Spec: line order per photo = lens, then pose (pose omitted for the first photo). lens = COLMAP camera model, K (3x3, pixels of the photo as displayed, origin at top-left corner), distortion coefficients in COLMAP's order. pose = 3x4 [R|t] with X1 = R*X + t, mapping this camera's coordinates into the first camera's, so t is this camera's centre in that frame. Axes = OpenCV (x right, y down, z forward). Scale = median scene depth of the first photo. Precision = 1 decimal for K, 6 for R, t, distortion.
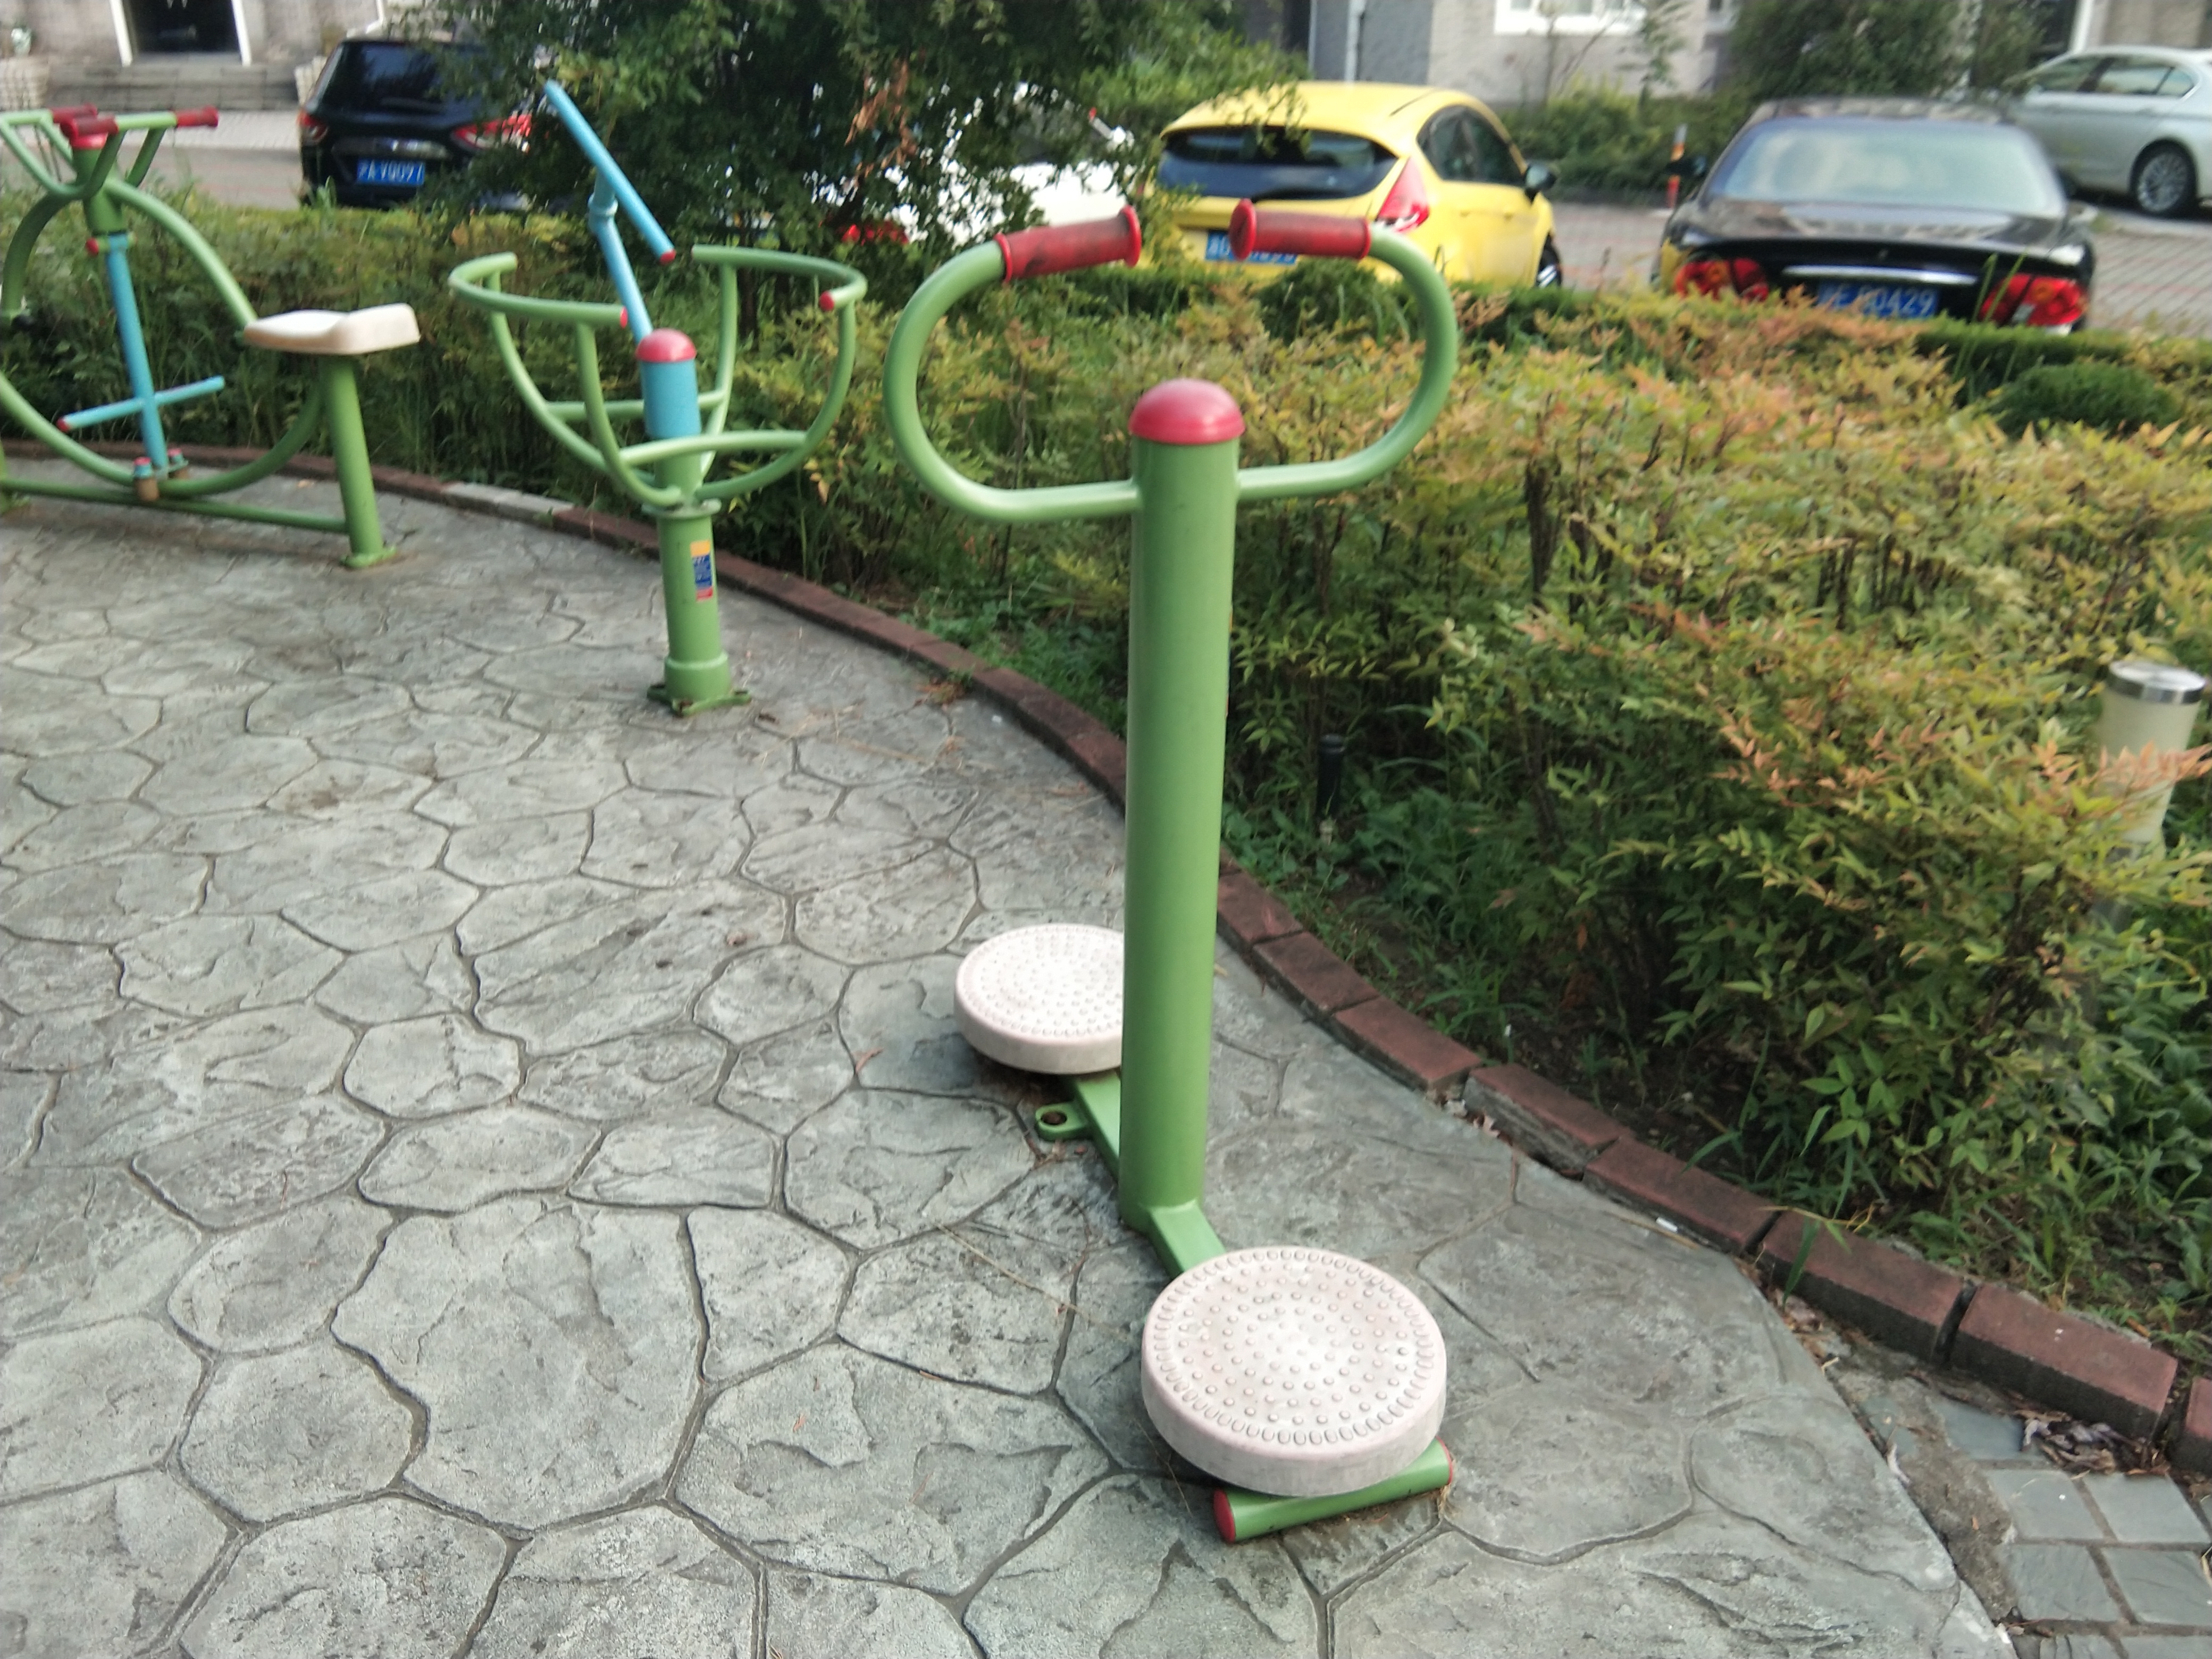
lens RADIAL K [[1829.9, 0, 1098.0], [0, 1829.9, 841.7], [0, 0, 1]] dist [0.082647, -0.113236]
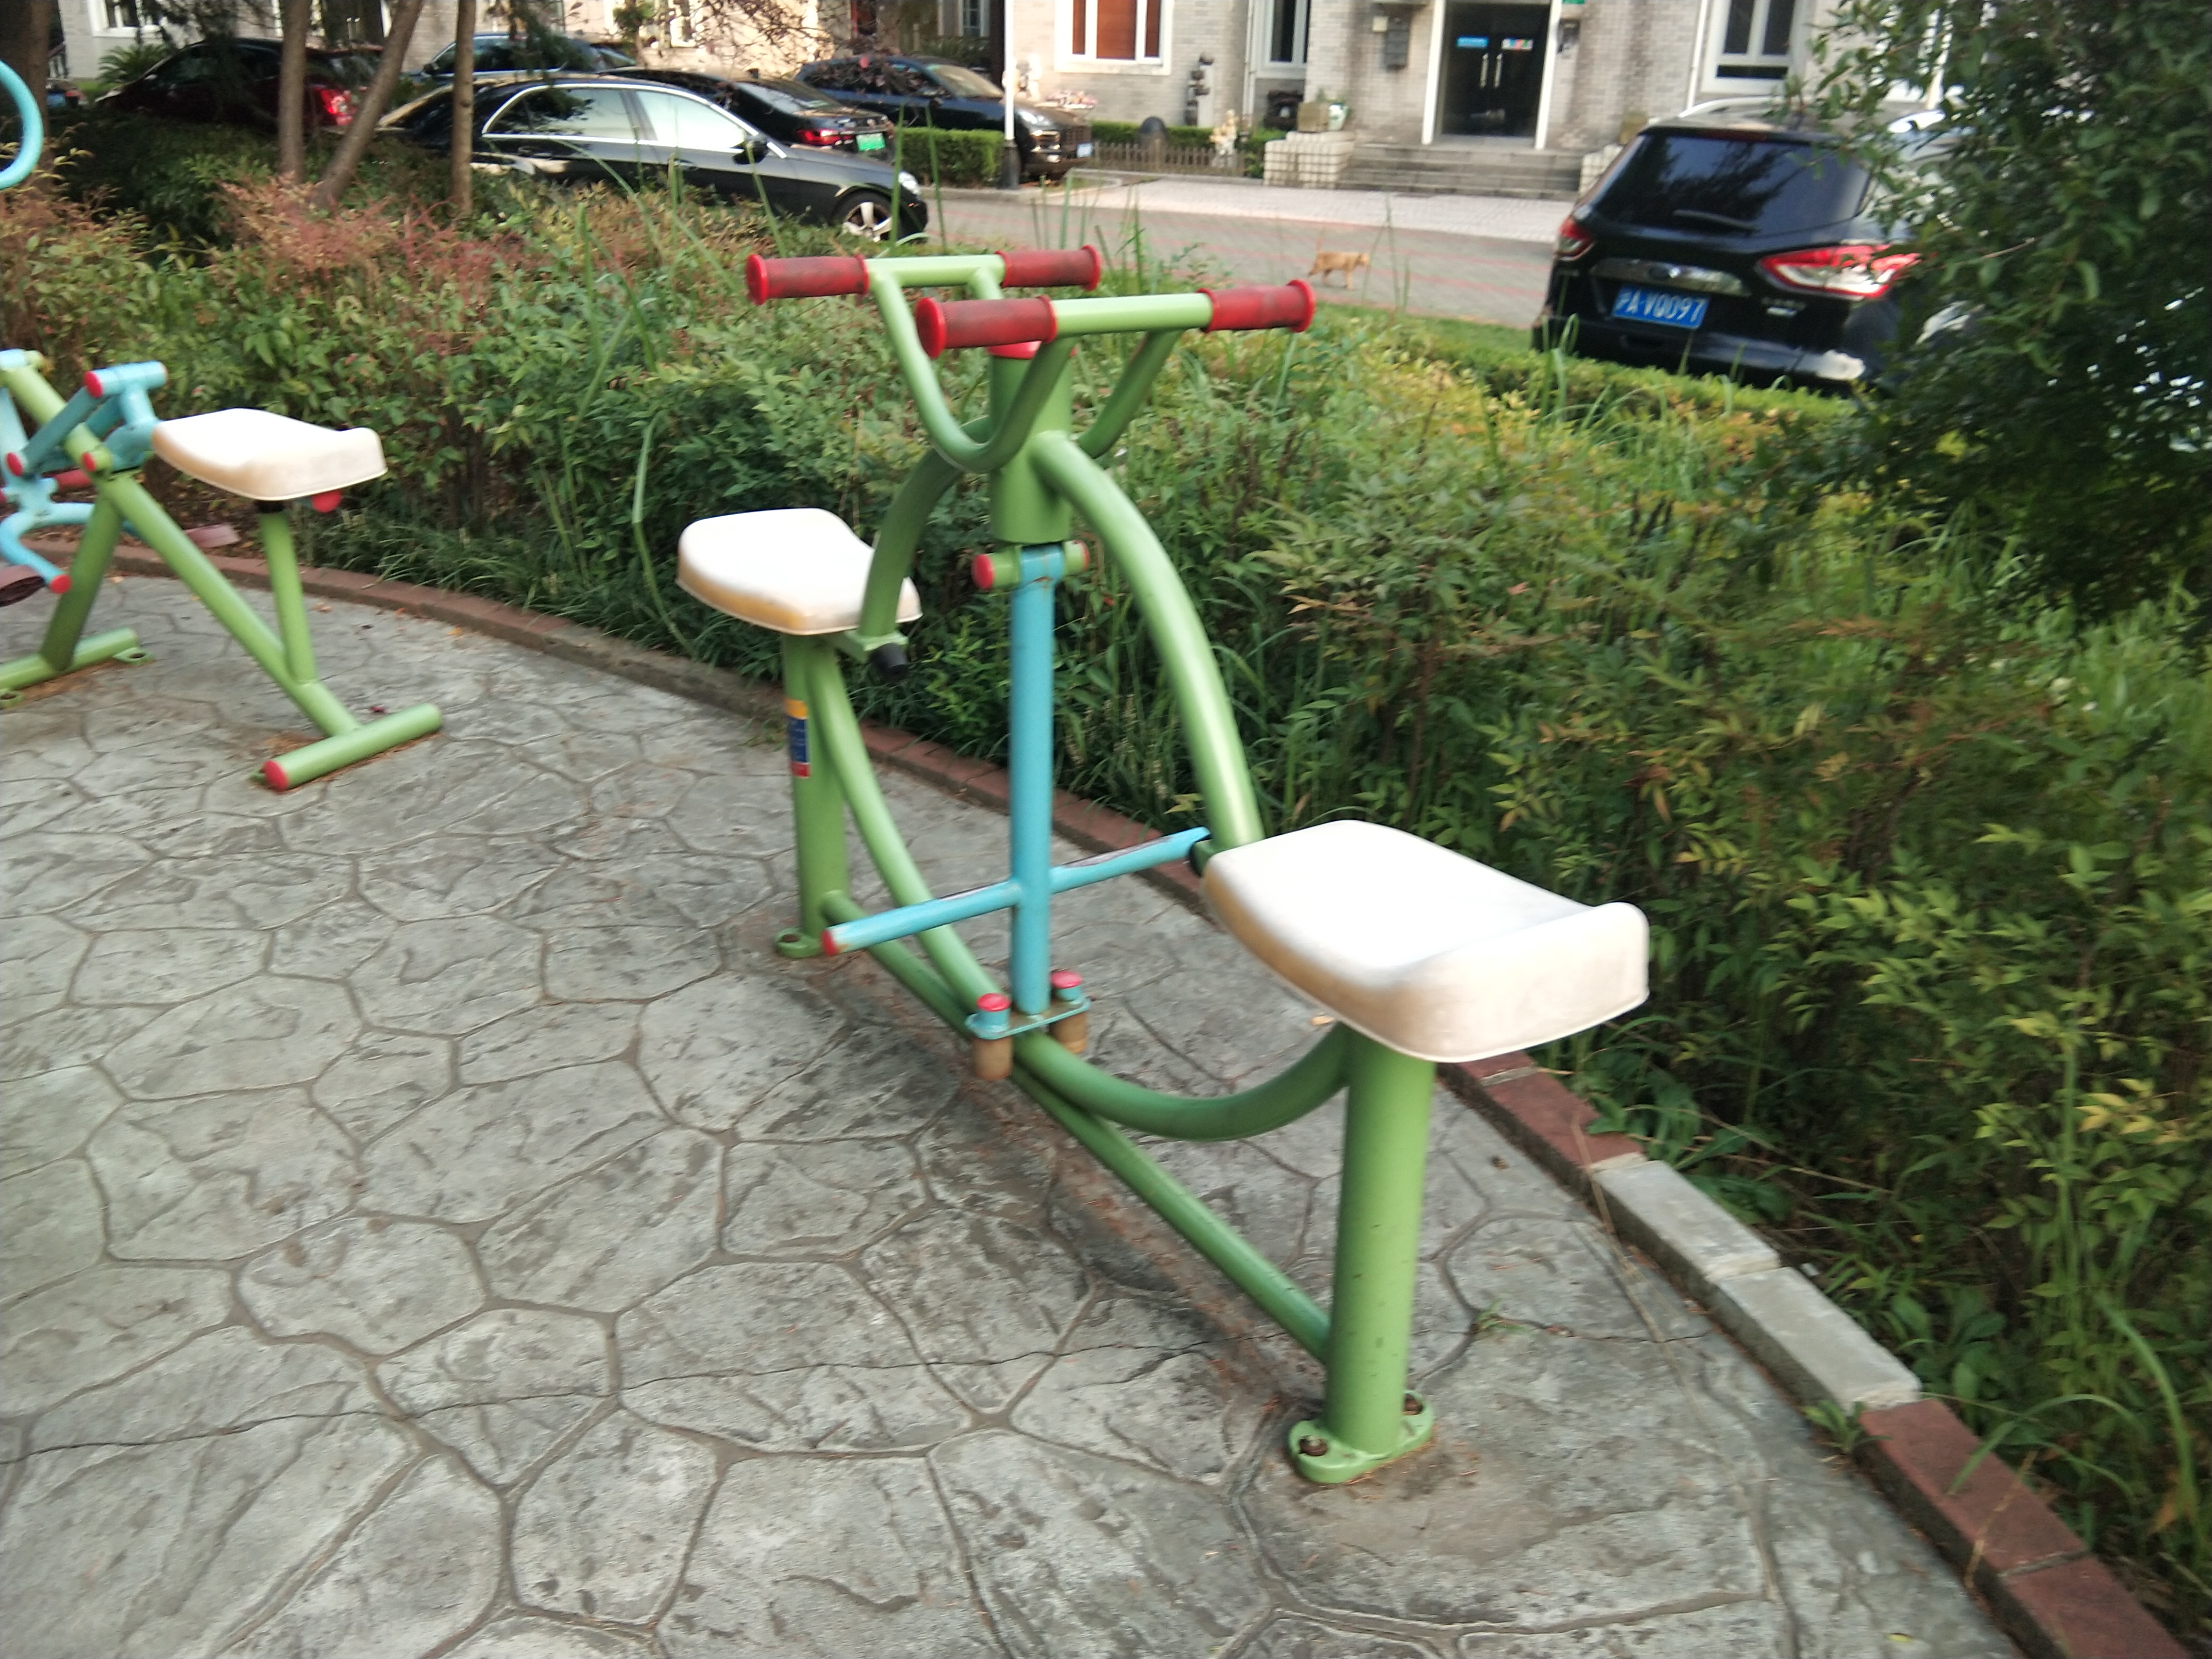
lens RADIAL K [[1829.9, 0, 1125.4], [0, 1829.9, 863.1], [0, 0, 1]] dist [0.082647, -0.113236]
pose [[0.818816, 0.246224, -0.518569, -0.118318], [-0.262779, 0.963908, 0.042751, -0.122932], [0.510379, 0.101264, 0.853966, 0.285199]]
